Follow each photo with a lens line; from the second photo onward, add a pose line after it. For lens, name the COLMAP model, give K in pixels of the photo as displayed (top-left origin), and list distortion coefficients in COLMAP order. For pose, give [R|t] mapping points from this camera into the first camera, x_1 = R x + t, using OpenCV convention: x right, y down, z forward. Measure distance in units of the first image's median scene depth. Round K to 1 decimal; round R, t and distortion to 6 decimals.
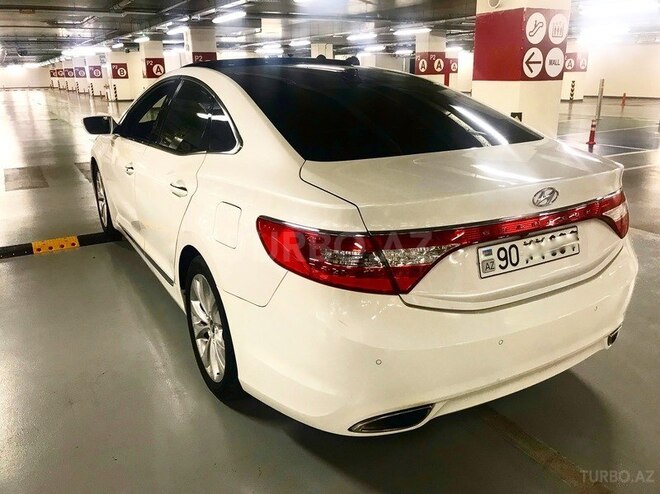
lens RADIAL K [[538.6, 0, 330.0], [0, 538.6, 247.0], [0, 0, 1]] dist [0.014515, 0.006143]
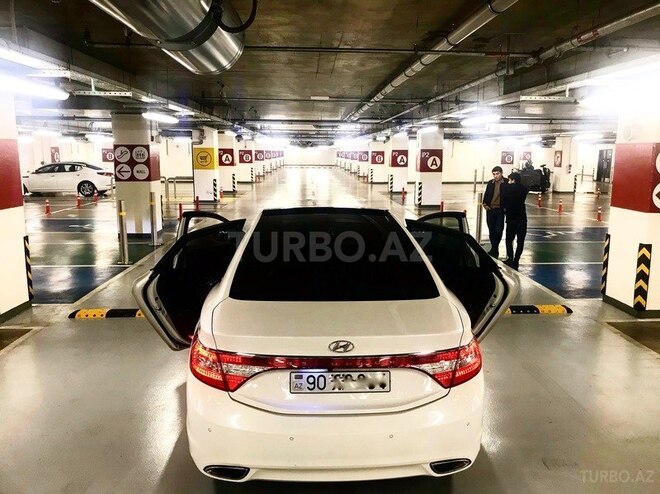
lens RADIAL K [[538.6, 0, 330.0], [0, 538.6, 247.0], [0, 0, 1]] dist [0.014515, 0.006143]
pose [[0.889953, 0.090909, -0.446900, 0.988978], [-0.152603, 0.982804, -0.103968, -0.199425], [0.429764, 0.160725, 0.888522, -0.362897]]
